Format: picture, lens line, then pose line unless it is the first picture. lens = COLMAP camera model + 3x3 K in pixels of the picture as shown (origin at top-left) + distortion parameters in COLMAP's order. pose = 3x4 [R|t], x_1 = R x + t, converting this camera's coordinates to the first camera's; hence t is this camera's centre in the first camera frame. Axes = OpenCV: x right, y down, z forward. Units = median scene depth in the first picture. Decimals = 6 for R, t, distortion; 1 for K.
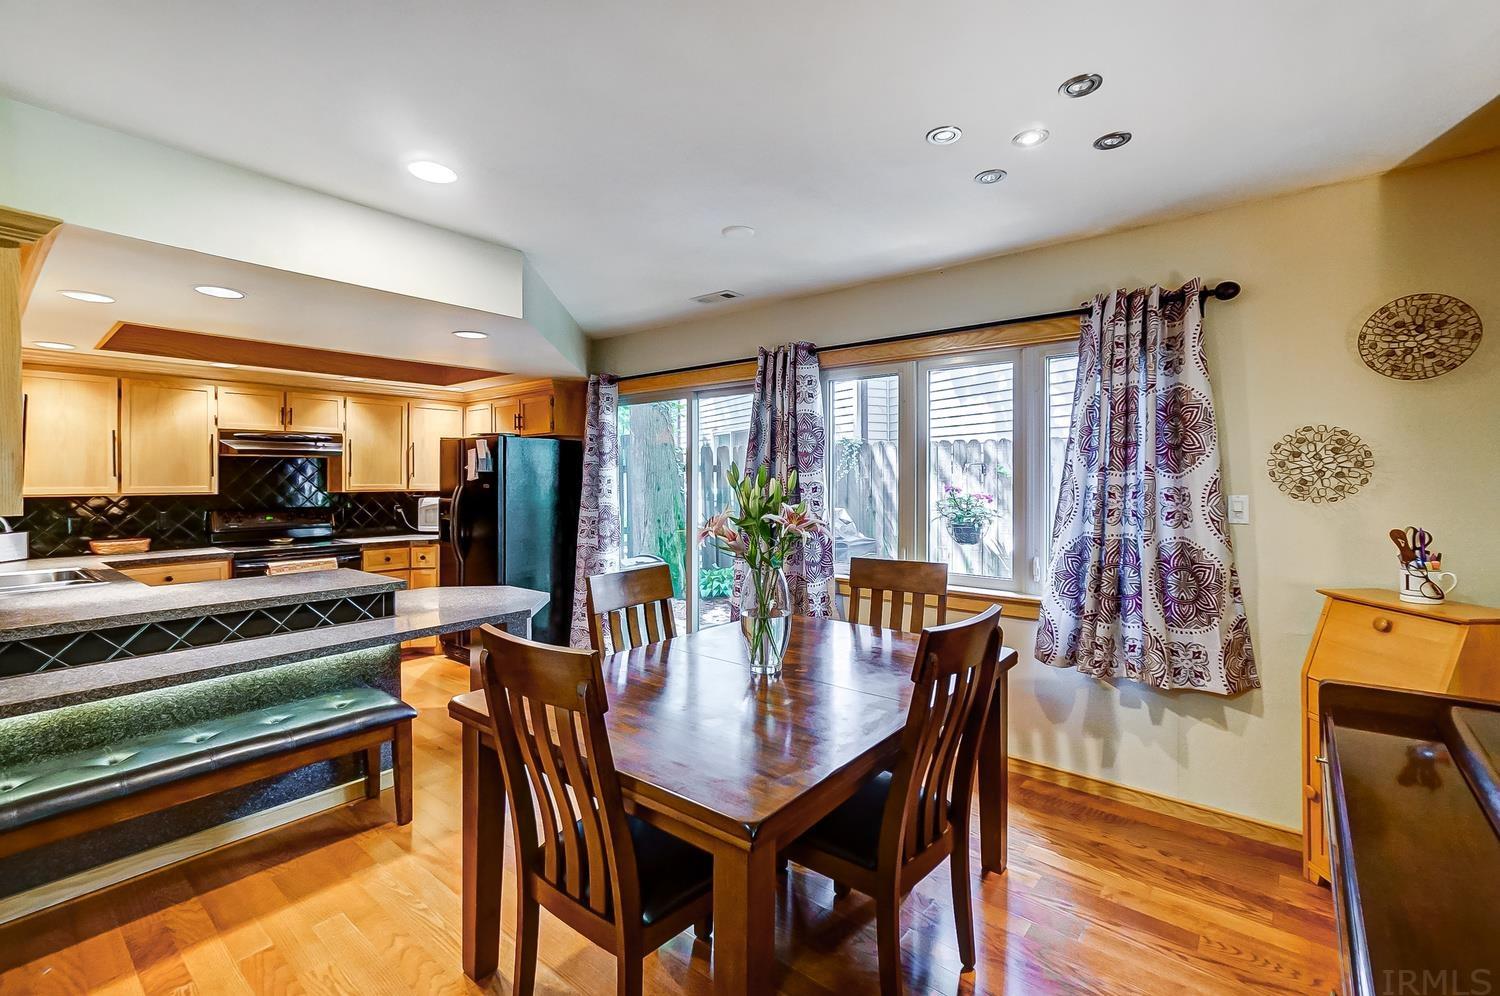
lens RADIAL K [[662.7, 0, 744.7], [0, 662.7, 481.6], [0, 0, 1]] dist [-0.003411, 0.004036]
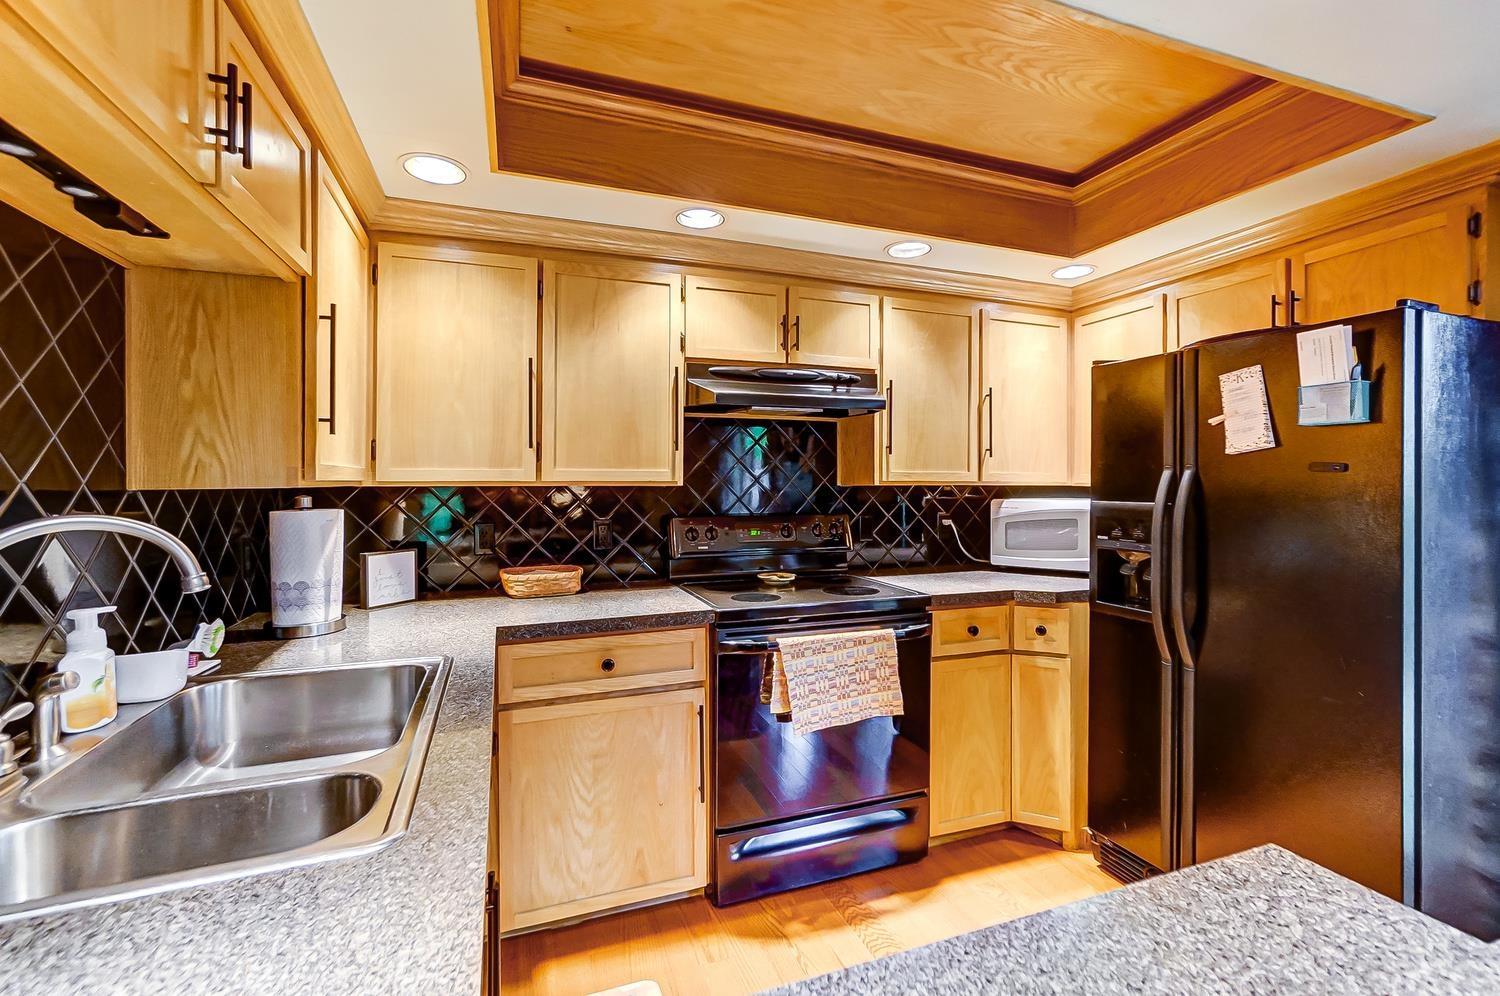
lens RADIAL K [[662.7, 0, 751.2], [0, 662.7, 490.4], [0, 0, 1]] dist [-0.003411, 0.004036]
pose [[0.869098, 0.009759, -0.494544, -0.467731], [-0.008167, 0.999952, 0.005379, 0.018907], [0.494573, -0.000635, 0.869136, 0.545798]]
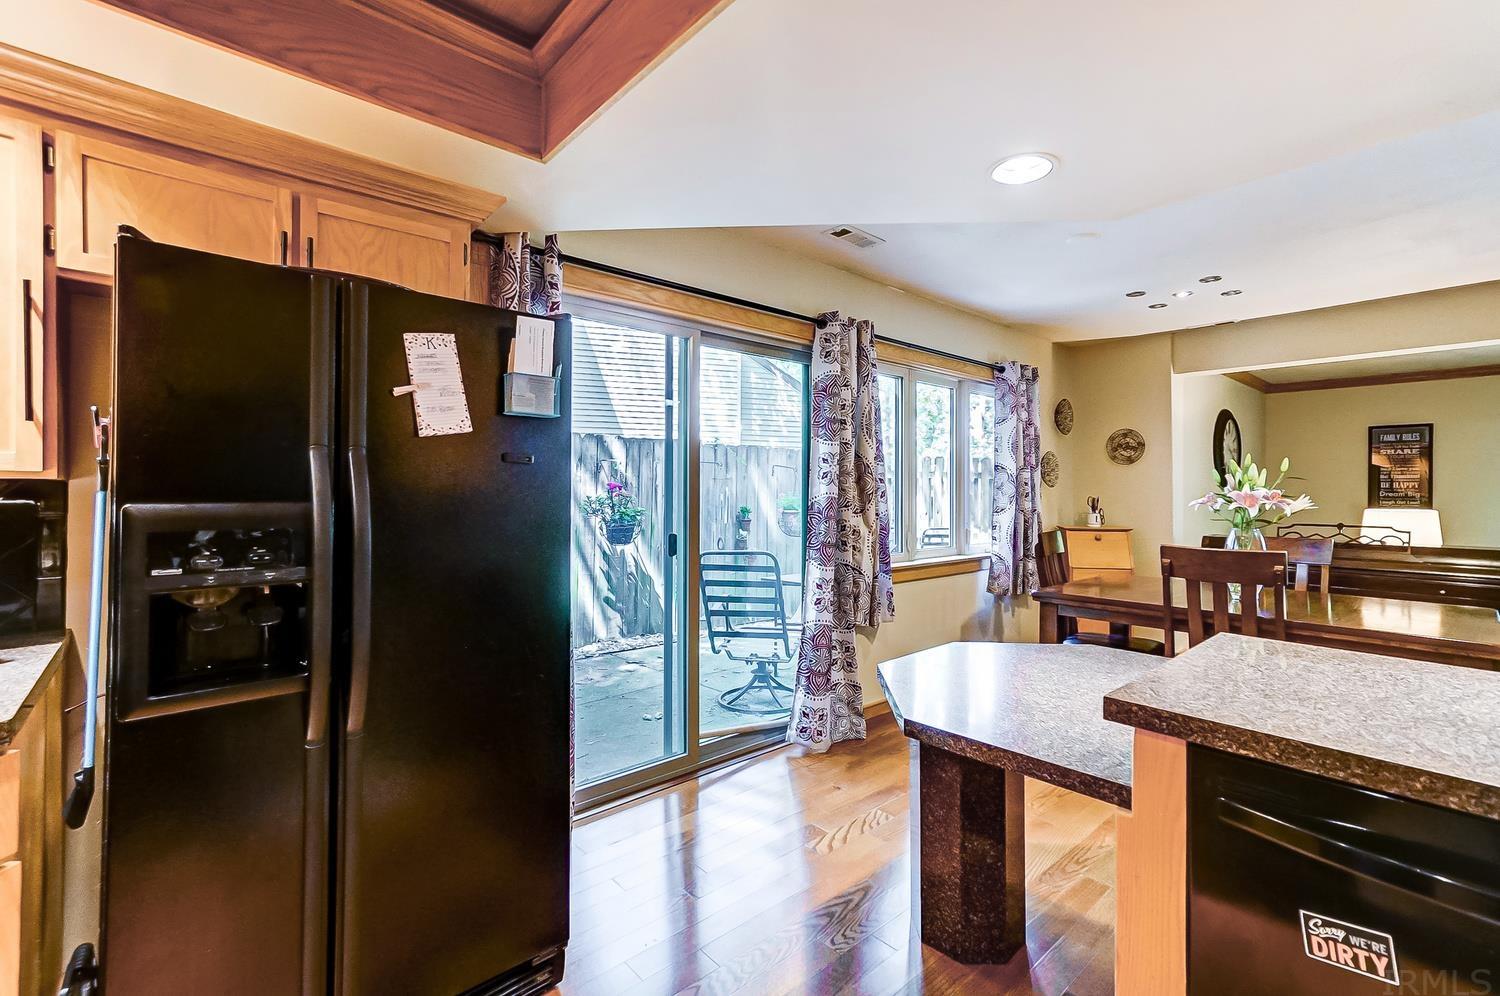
lens RADIAL K [[662.7, 0, 747.7], [0, 662.7, 492.4], [0, 0, 1]] dist [-0.003411, 0.004036]
pose [[0.141057, 0.009236, 0.989958, -0.683113], [0.003644, 0.999945, -0.009848, 0.025897], [-0.989995, 0.004996, 0.141015, 0.815953]]
